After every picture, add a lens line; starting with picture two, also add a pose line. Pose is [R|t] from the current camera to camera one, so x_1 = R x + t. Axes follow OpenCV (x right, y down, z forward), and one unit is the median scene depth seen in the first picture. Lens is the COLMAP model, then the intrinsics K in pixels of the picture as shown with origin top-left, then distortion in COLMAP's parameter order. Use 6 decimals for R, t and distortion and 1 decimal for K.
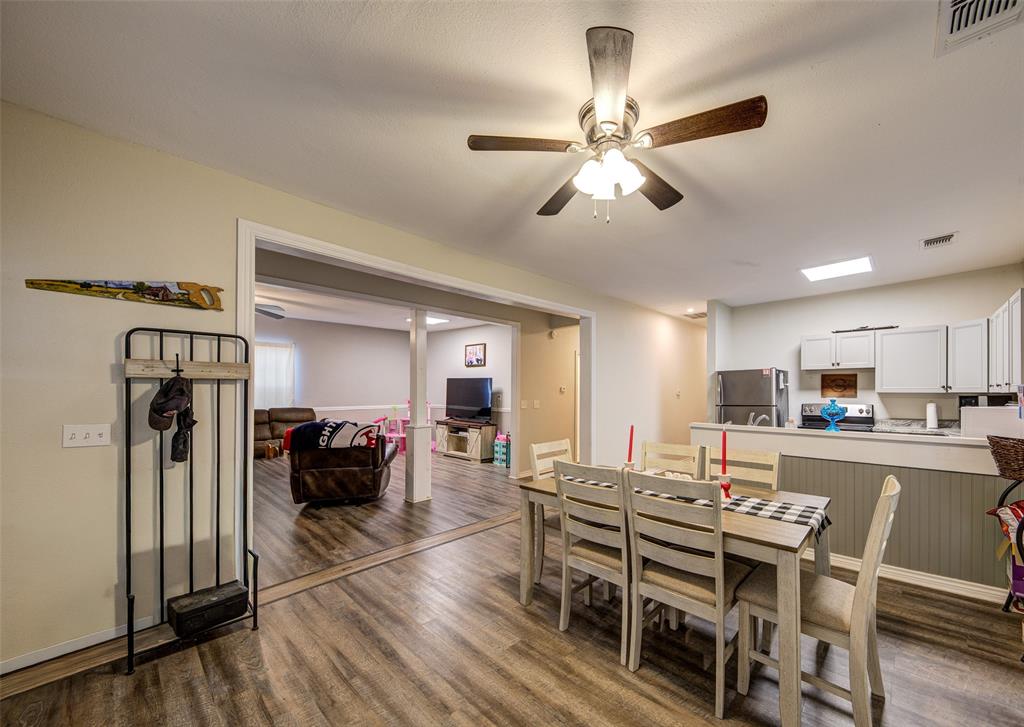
lens RADIAL K [[388.4, 0, 558.1], [0, 388.4, 395.0], [0, 0, 1]] dist [0.012285, -0.000190]
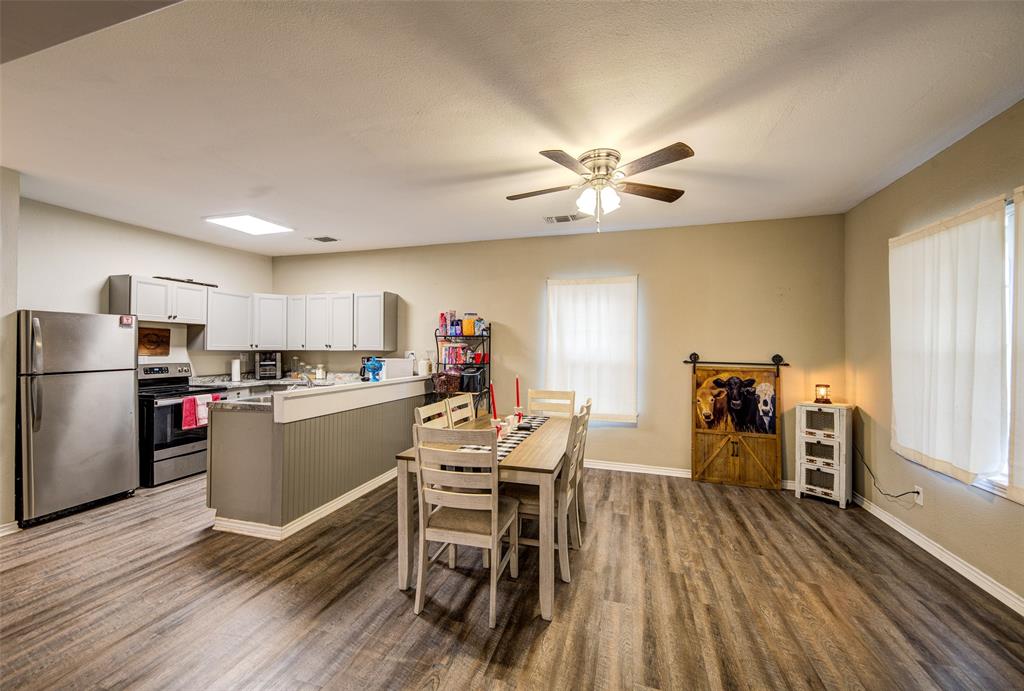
lens RADIAL K [[406.0, 0, 507.0], [0, 406.0, 346.7], [0, 0, 1]] dist [0.007538, -0.005196]
pose [[-0.418978, 0.006524, 0.907973, -0.447179], [0.001365, 0.999978, -0.006555, -0.006907], [-0.907995, -0.001507, -0.418978, 0.793645]]
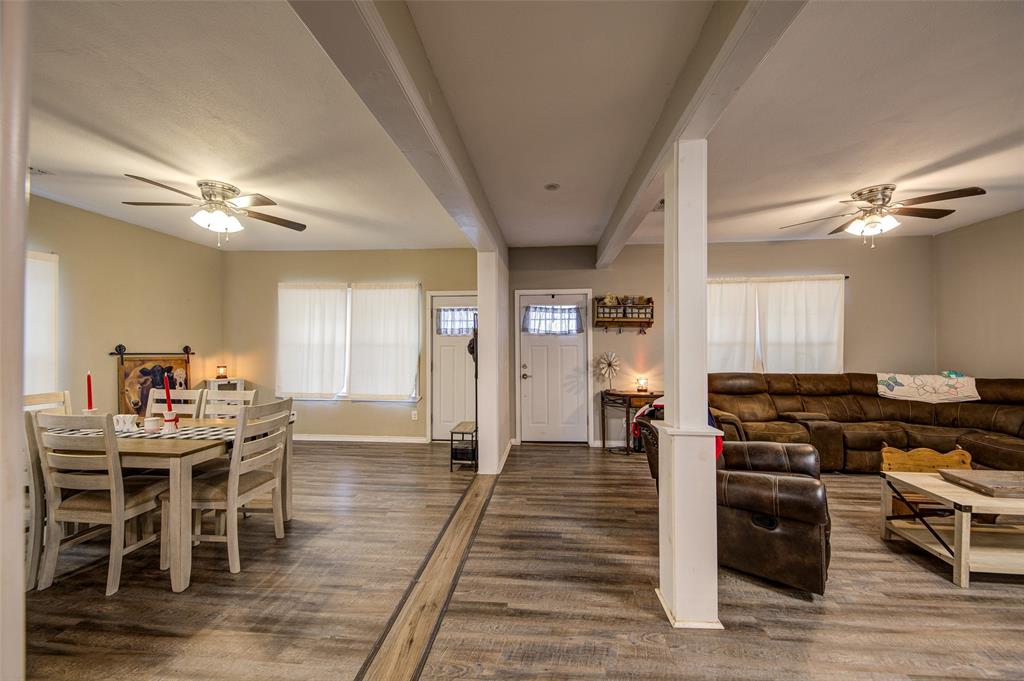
lens RADIAL K [[376.6, 0, 511.4], [0, 376.6, 344.0], [0, 0, 1]] dist [0.002920, -0.003262]
pose [[-0.808228, -0.005983, -0.588840, 0.025406], [-0.006713, 0.999977, -0.000946, -0.004948], [0.588832, 0.003188, -0.808249, 1.300651]]
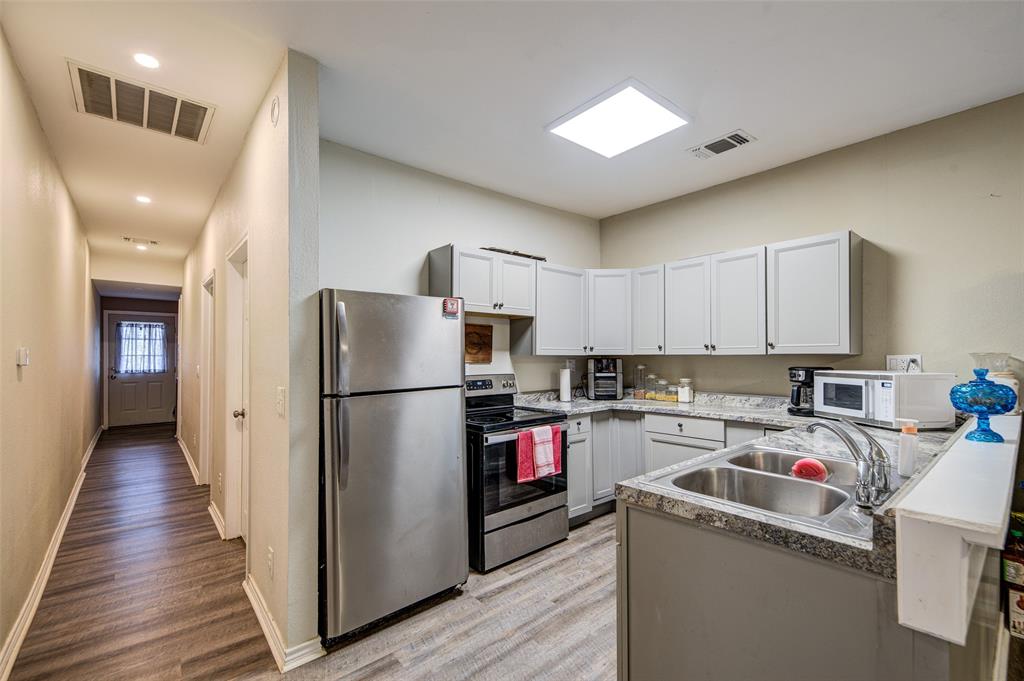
lens RADIAL K [[430.8, 0, 507.7], [0, 430.8, 356.0], [0, 0, 1]] dist [0.001288, -0.000573]
pose [[0.157093, 0.000444, 0.987584, 0.098593], [0.007398, 0.999971, -0.001626, -0.003643], [-0.987556, 0.007561, 0.157085, 0.991697]]
